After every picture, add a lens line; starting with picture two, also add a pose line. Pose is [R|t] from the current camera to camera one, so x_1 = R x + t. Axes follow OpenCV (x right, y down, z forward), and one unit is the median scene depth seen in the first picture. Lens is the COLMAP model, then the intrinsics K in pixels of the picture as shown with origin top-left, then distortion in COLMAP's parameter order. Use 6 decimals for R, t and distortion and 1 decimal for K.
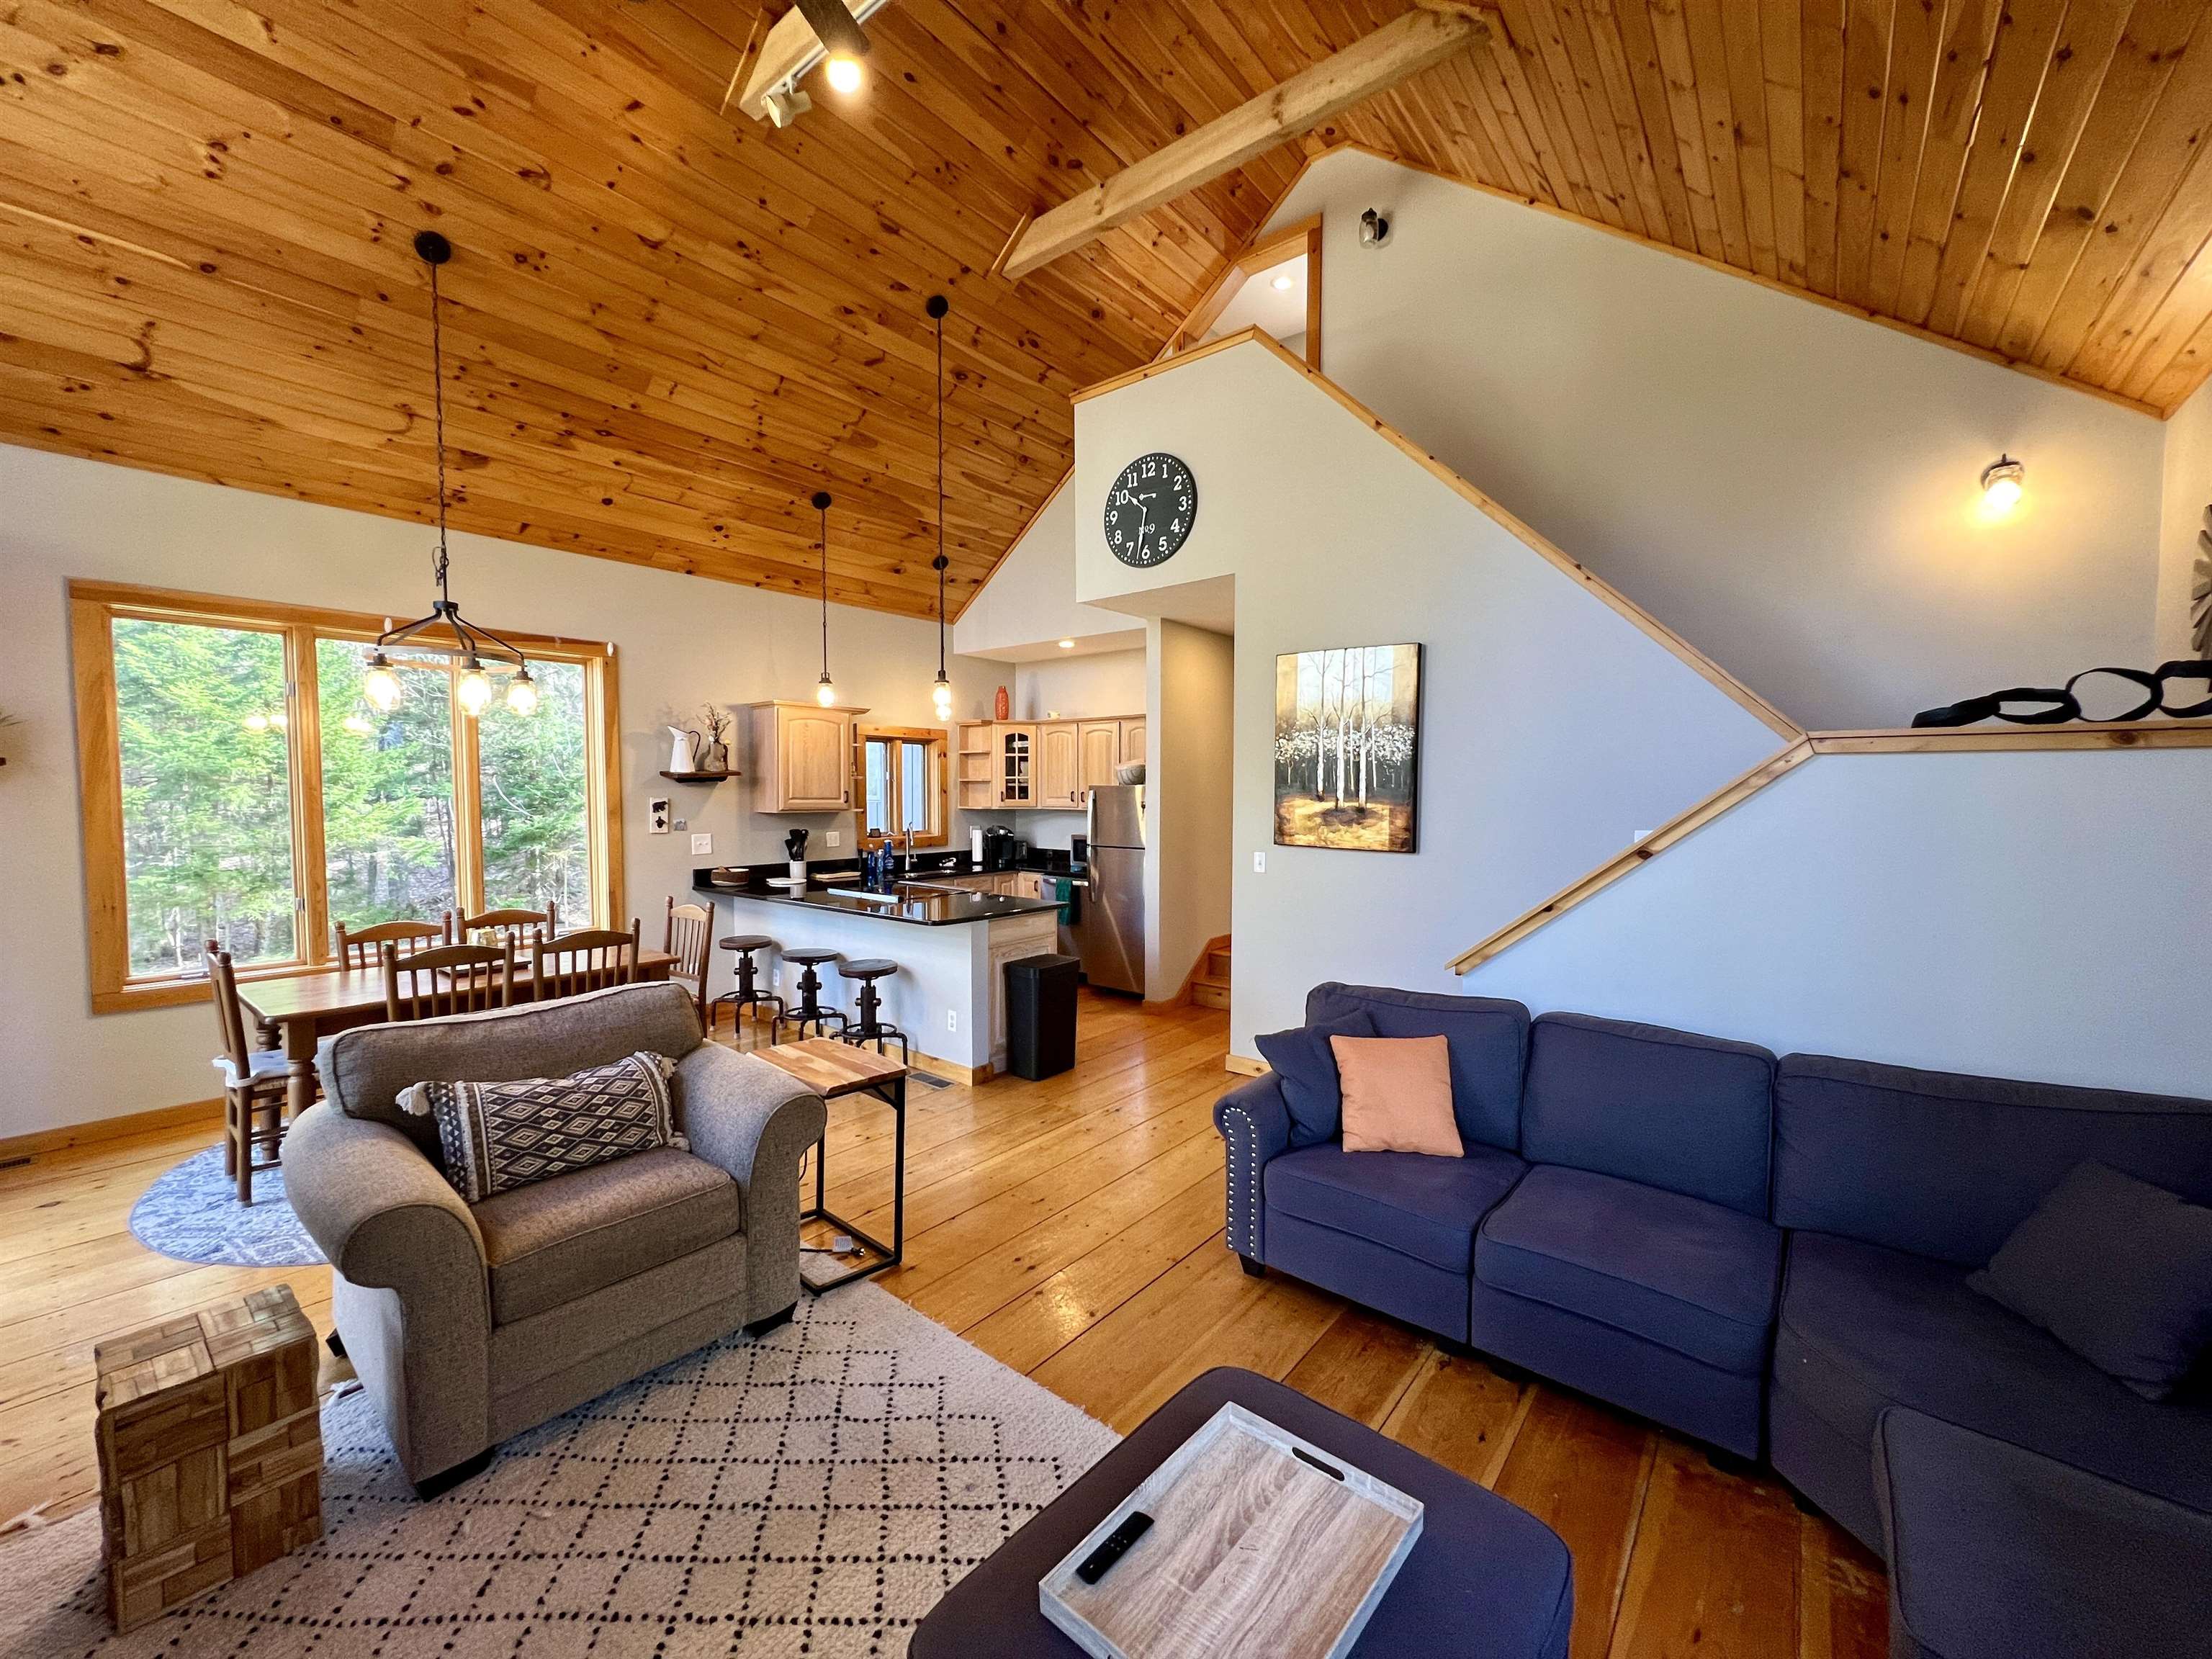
lens RADIAL K [[885.3, 0, 1106.7], [0, 885.3, 829.0], [0, 0, 1]] dist [-0.002100, 0.000899]
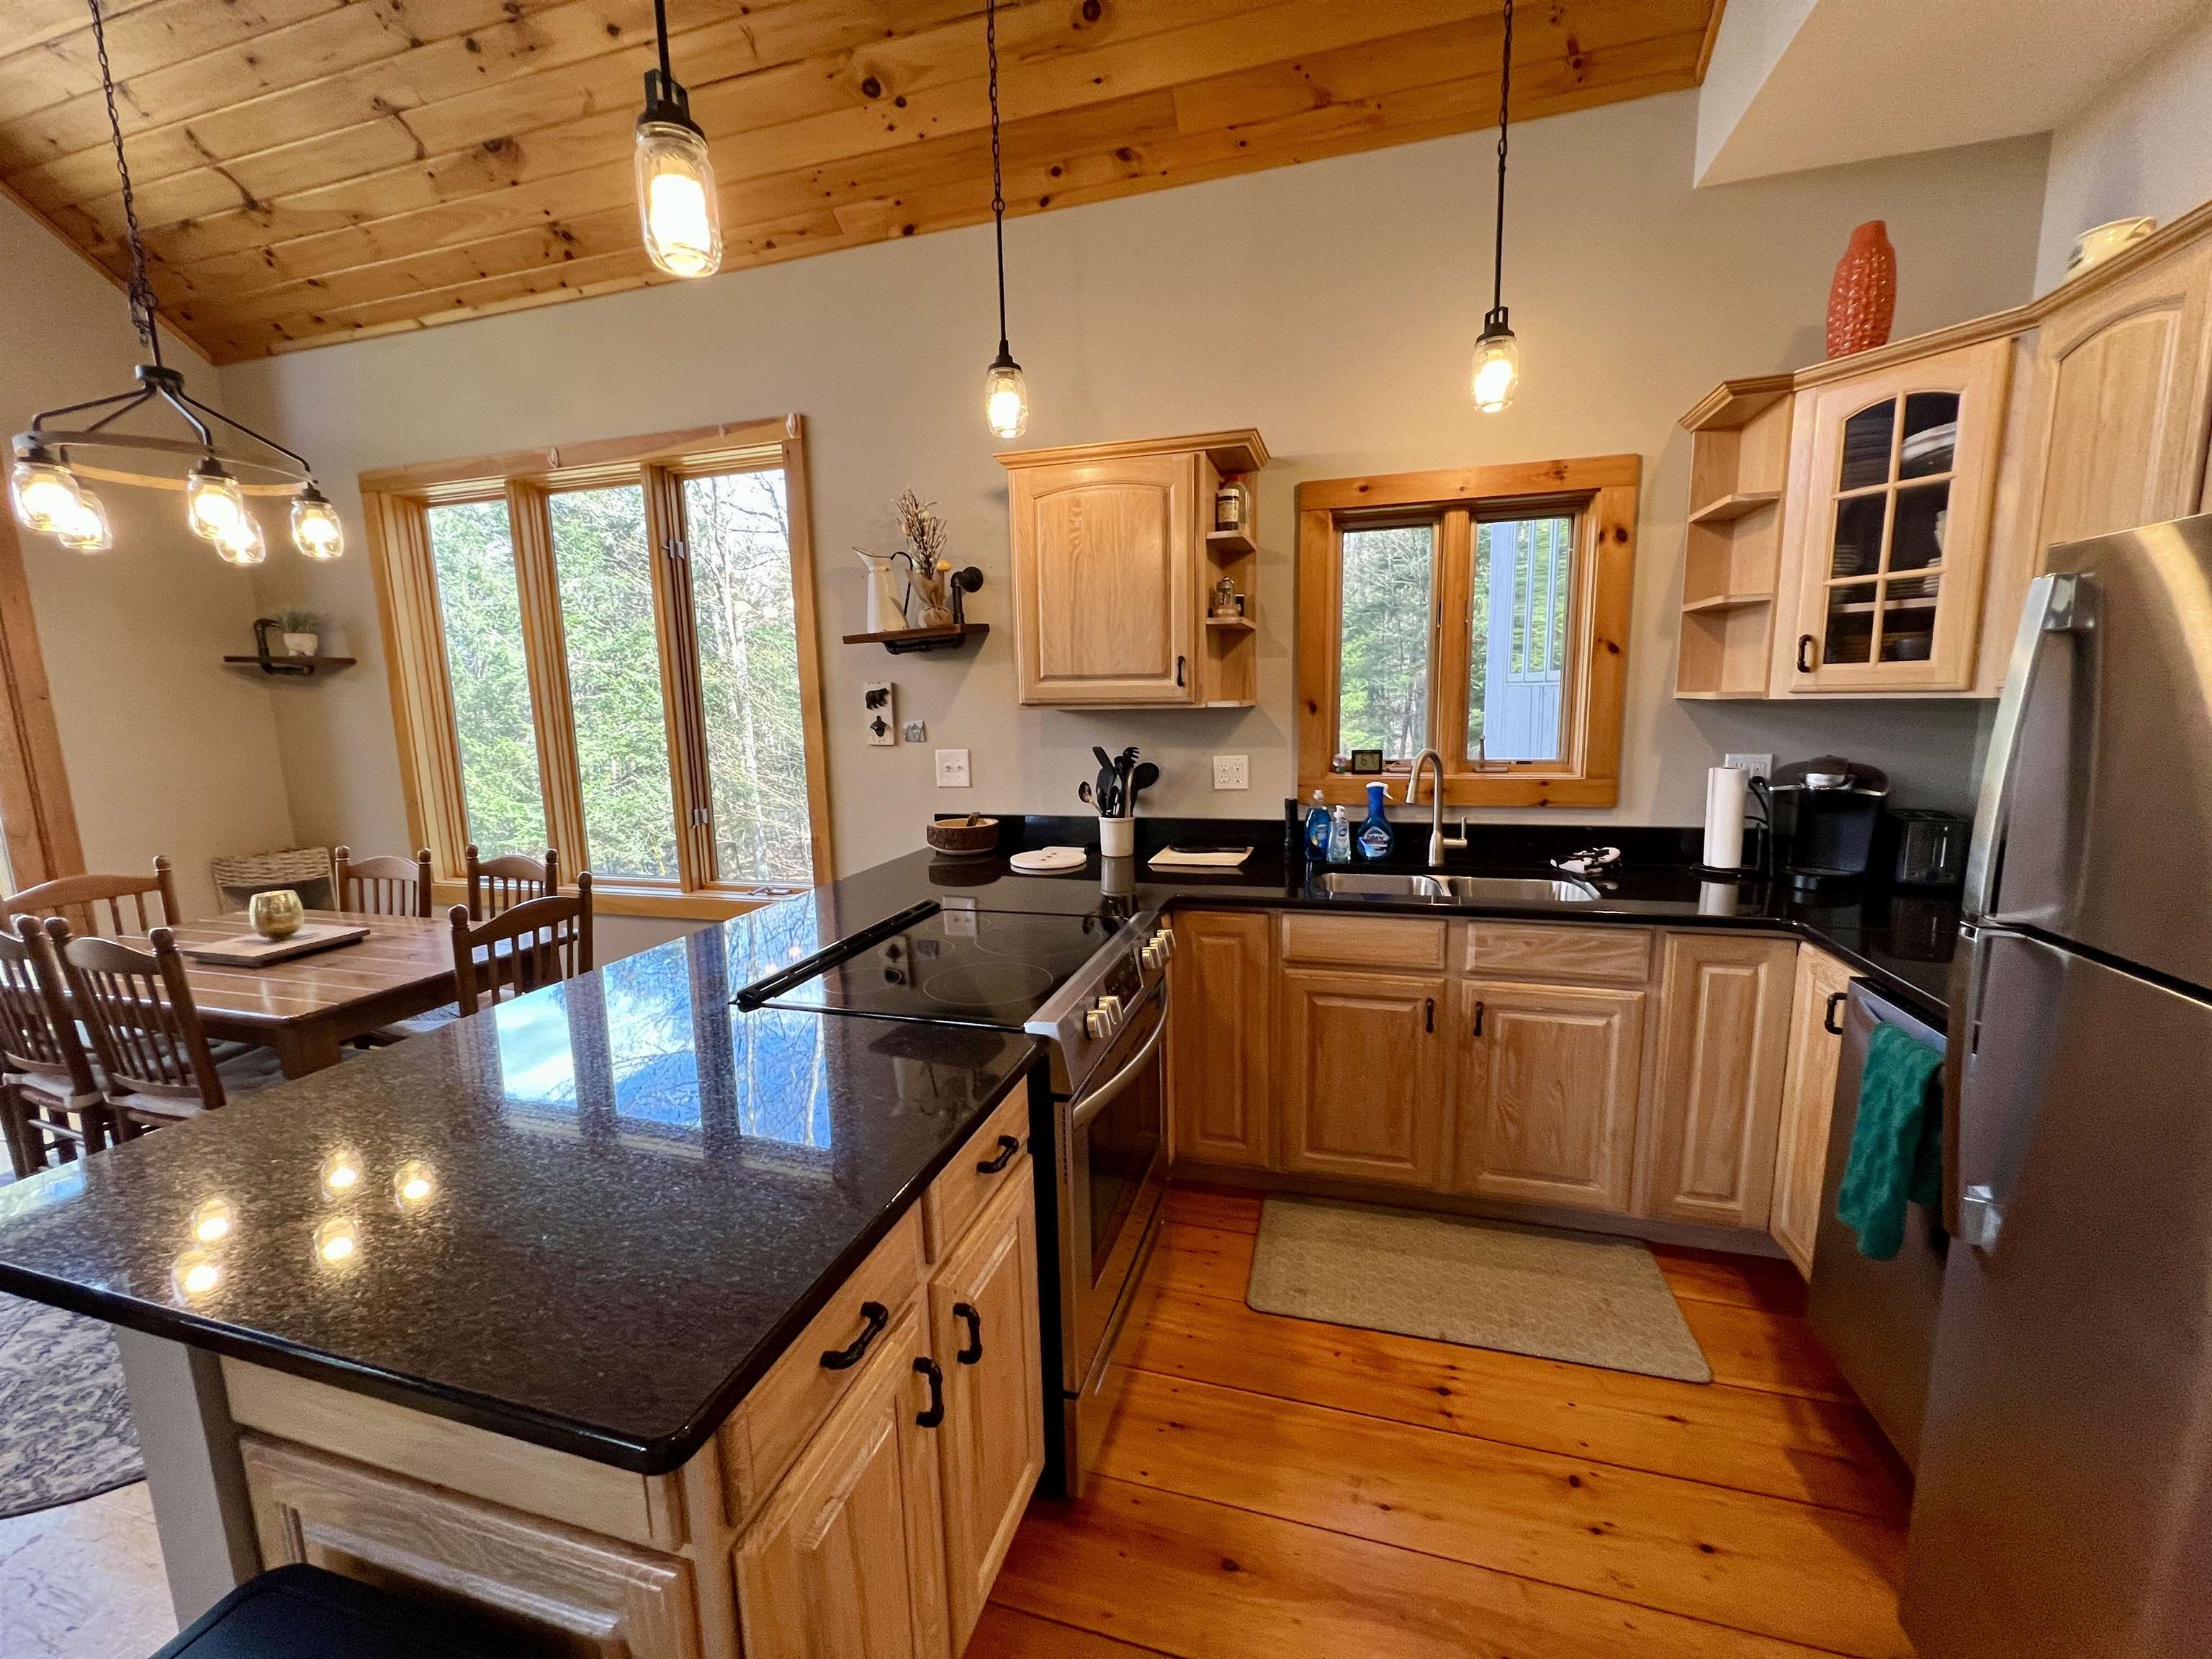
lens RADIAL K [[885.3, 0, 1104.8], [0, 885.3, 831.4], [0, 0, 1]] dist [-0.002100, 0.000899]
pose [[0.377426, 0.129214, -0.916981, 0.109413], [-0.018781, 0.991082, 0.131925, -0.025635], [0.925849, -0.032570, 0.376487, 1.260343]]
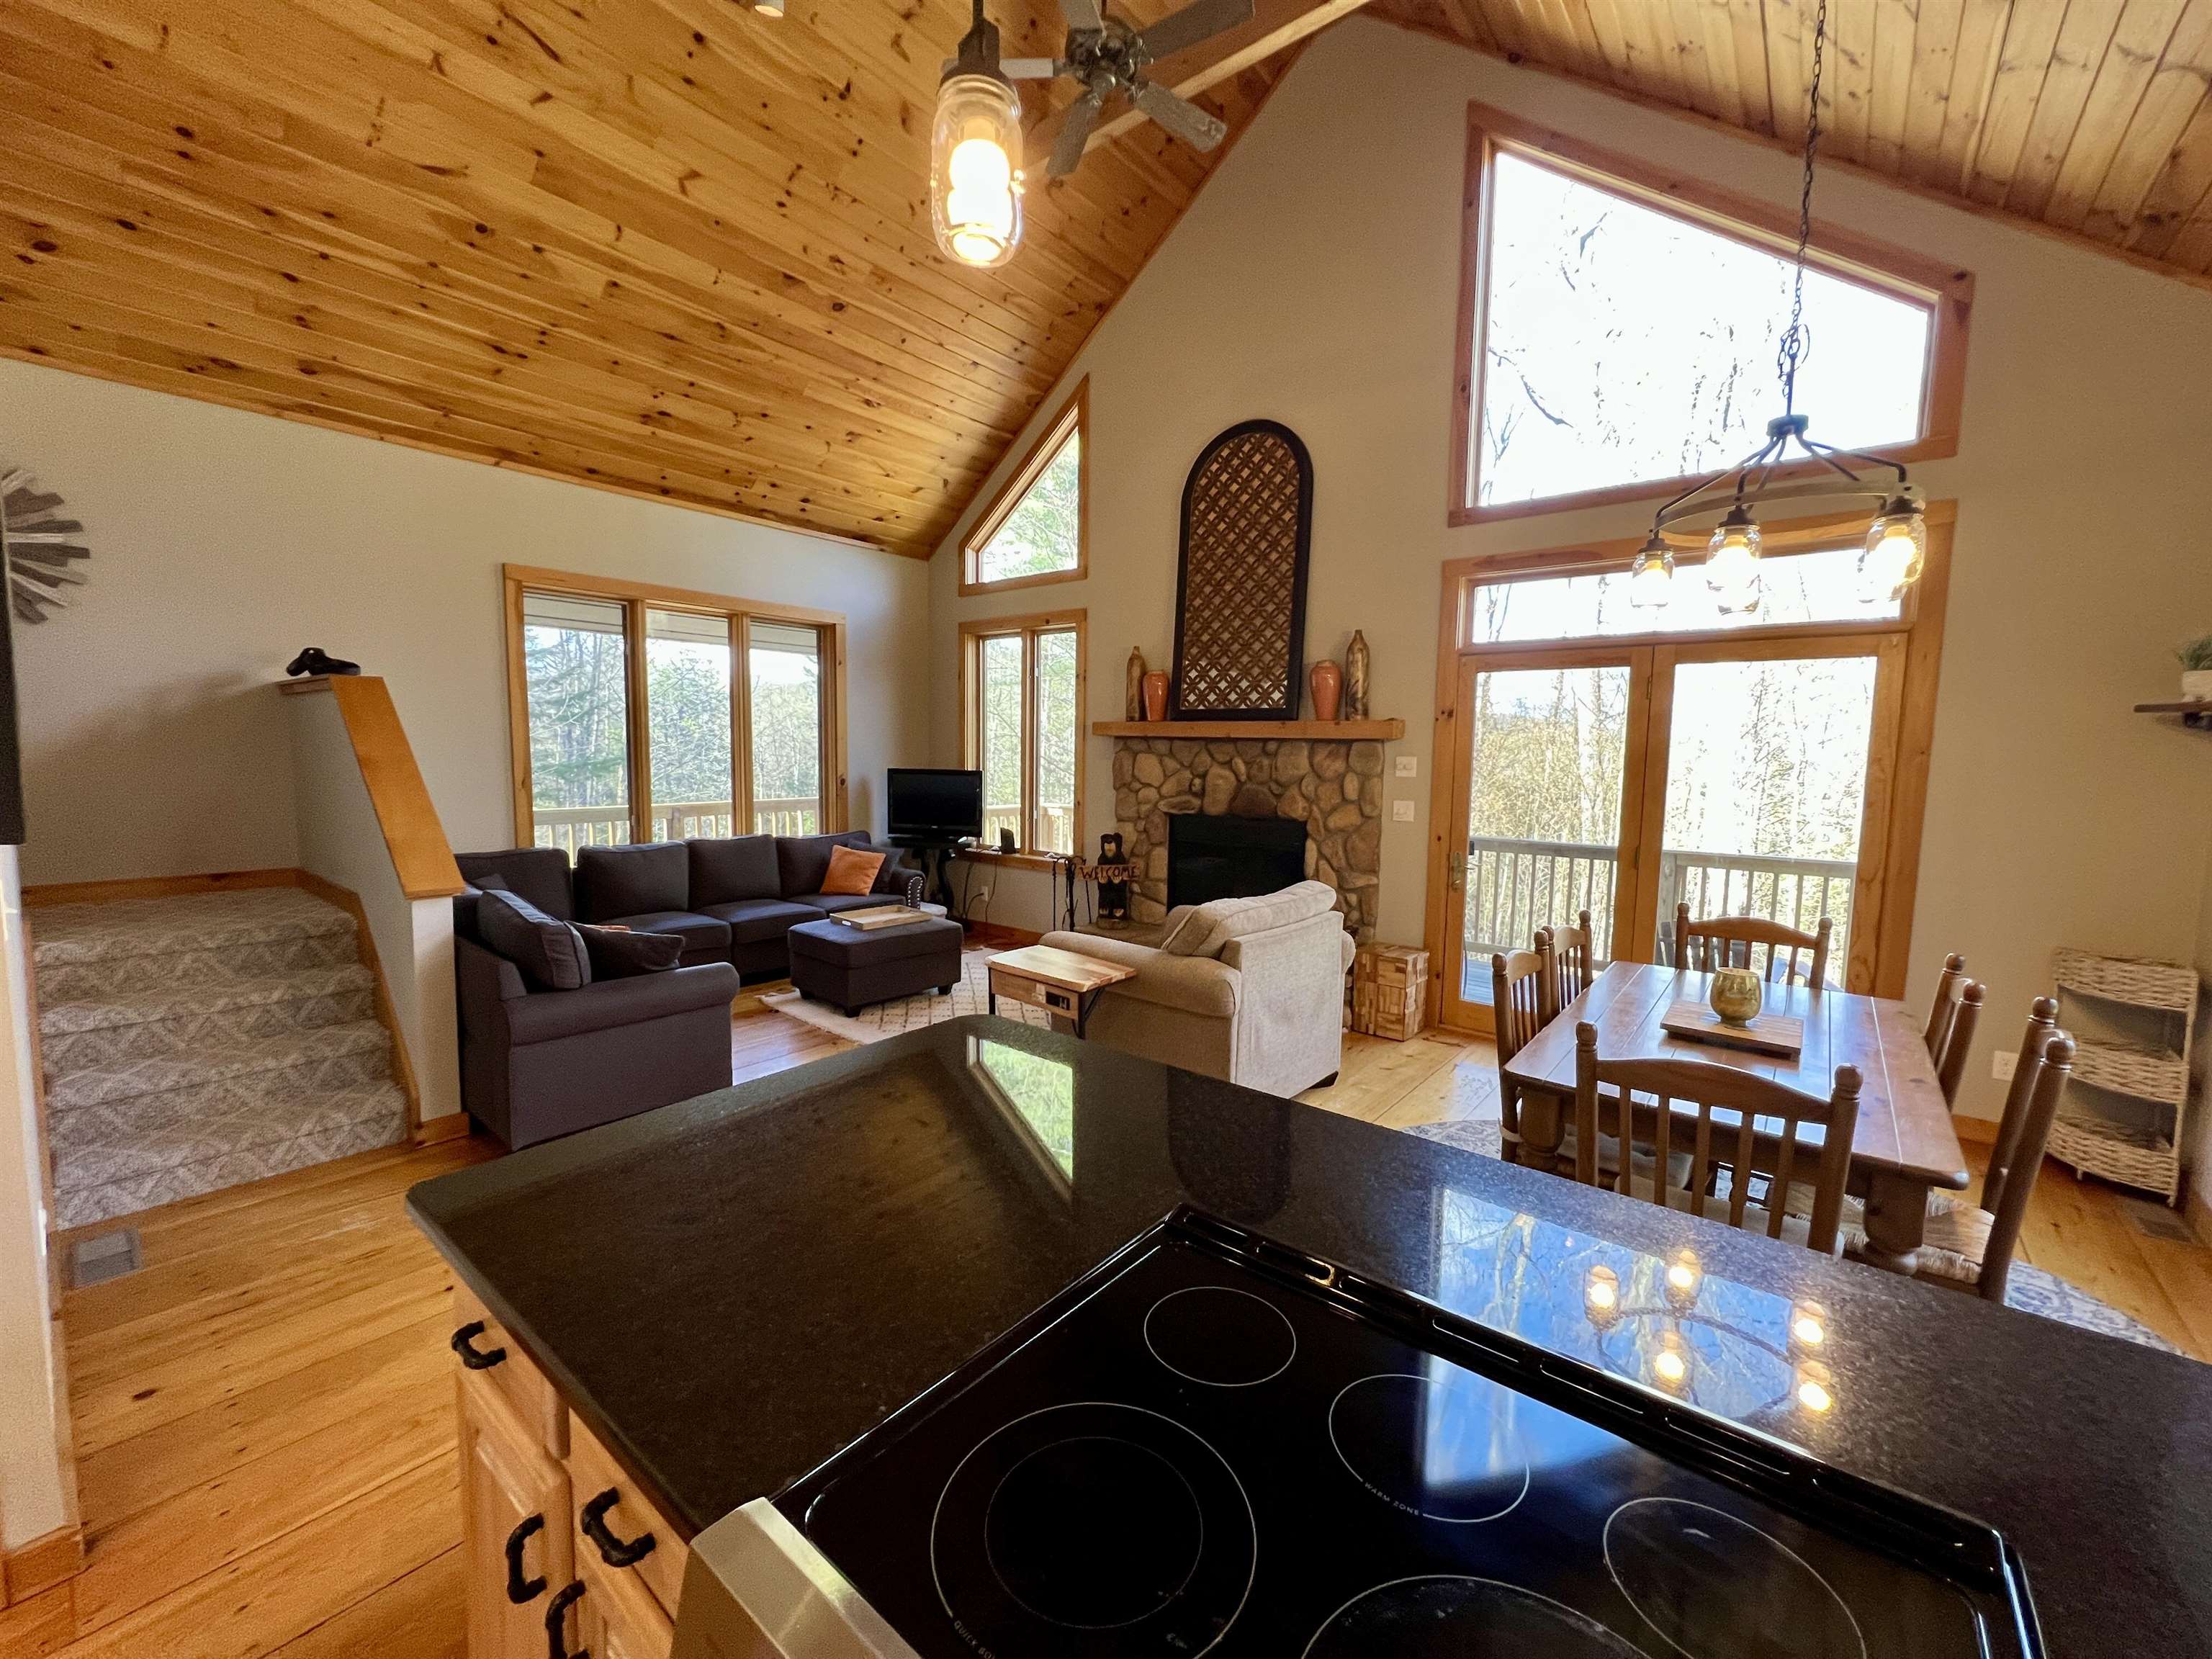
lens RADIAL K [[885.3, 0, 1102.5], [0, 885.3, 834.5], [0, 0, 1]] dist [-0.002100, 0.000899]
pose [[-0.999693, -0.021775, 0.011847, -0.268589], [-0.019807, 0.989020, 0.146449, -0.051853], [-0.014906, 0.146170, -0.989147, 1.509571]]
